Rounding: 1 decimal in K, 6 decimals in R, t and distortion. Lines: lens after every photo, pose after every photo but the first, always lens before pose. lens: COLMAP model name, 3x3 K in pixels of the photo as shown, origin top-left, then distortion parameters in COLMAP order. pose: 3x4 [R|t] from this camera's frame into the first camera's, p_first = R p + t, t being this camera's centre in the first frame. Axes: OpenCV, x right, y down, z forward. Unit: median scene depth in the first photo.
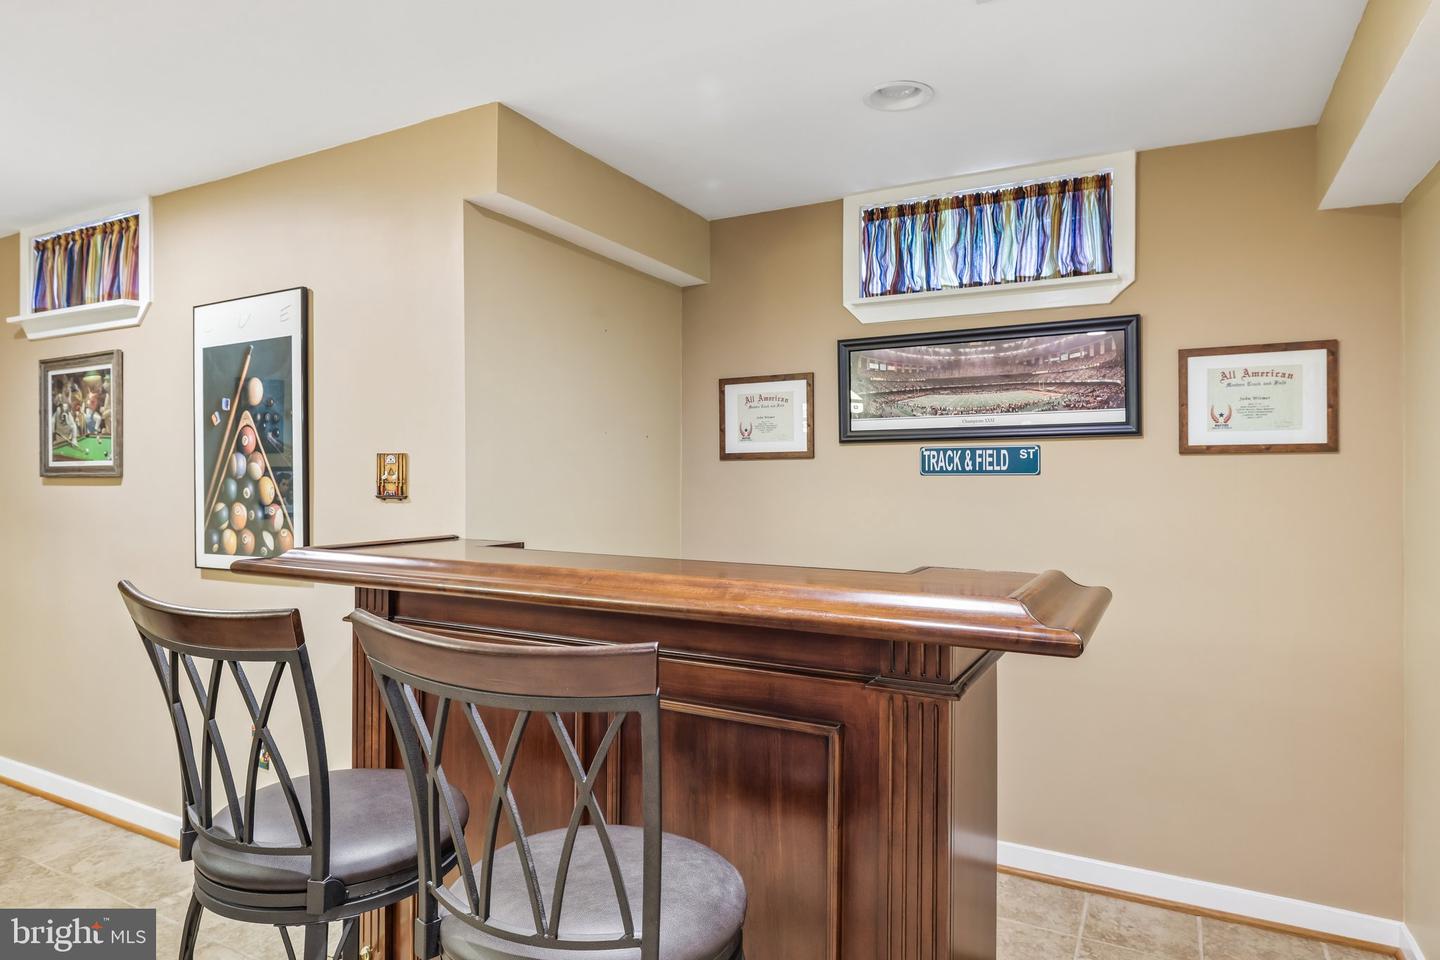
lens RADIAL K [[860.9, 0, 720.9], [0, 860.9, 475.3], [0, 0, 1]] dist [-0.004289, 0.001097]
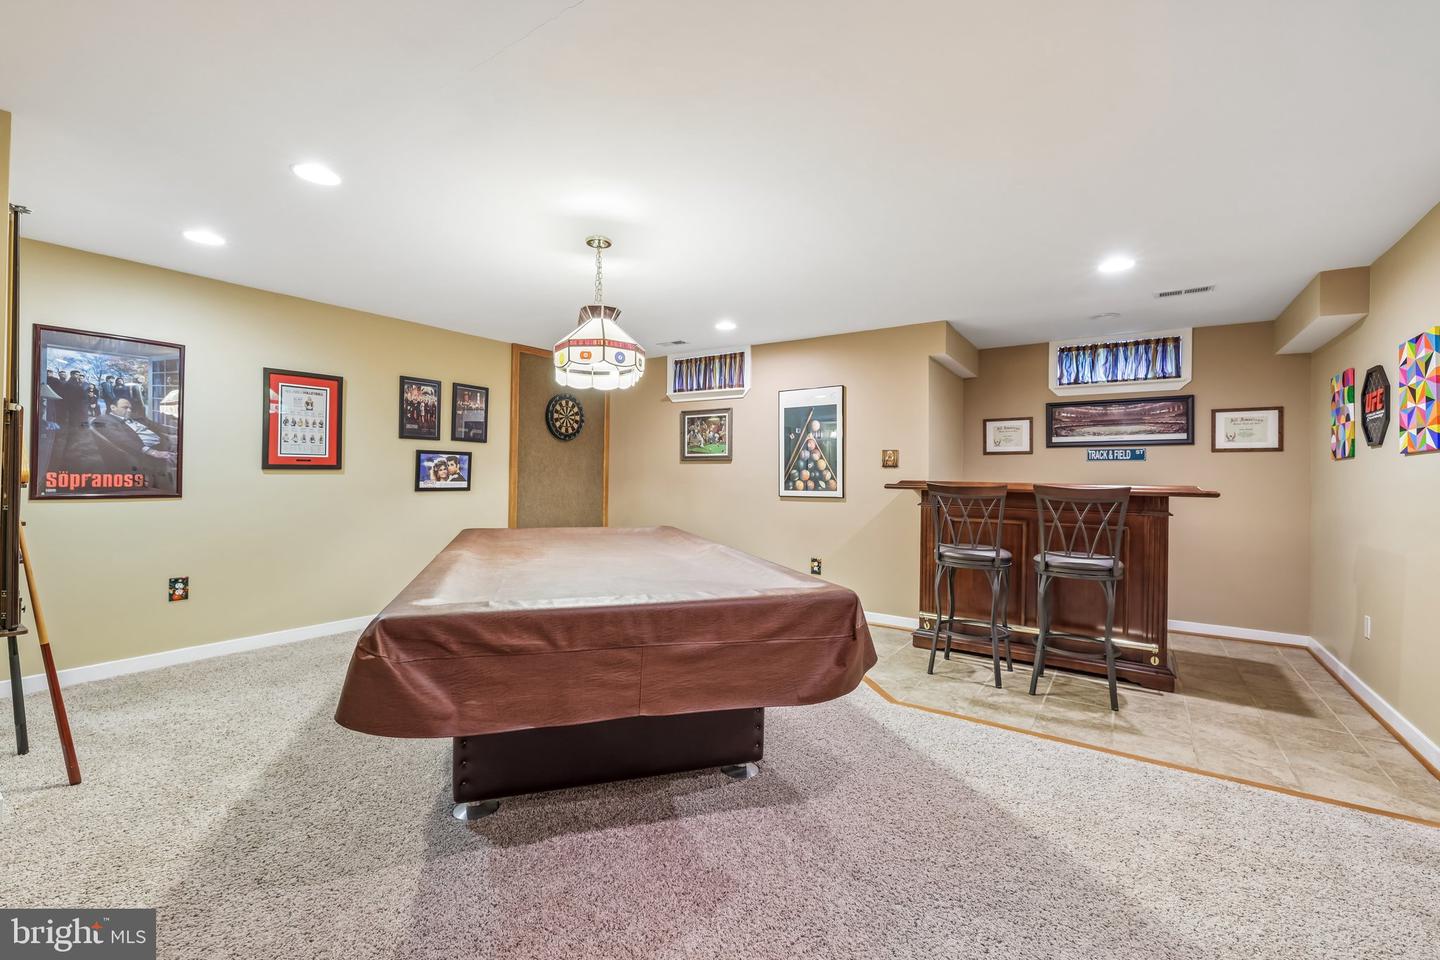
lens RADIAL K [[616.7, 0, 716.0], [0, 616.7, 474.3], [0, 0, 1]] dist [-0.000874, 0.000264]
pose [[0.994031, 0.009058, -0.108719, -0.618377], [-0.009161, 0.999958, -0.000452, 0.047912], [0.108710, 0.001445, 0.994072, -0.820513]]
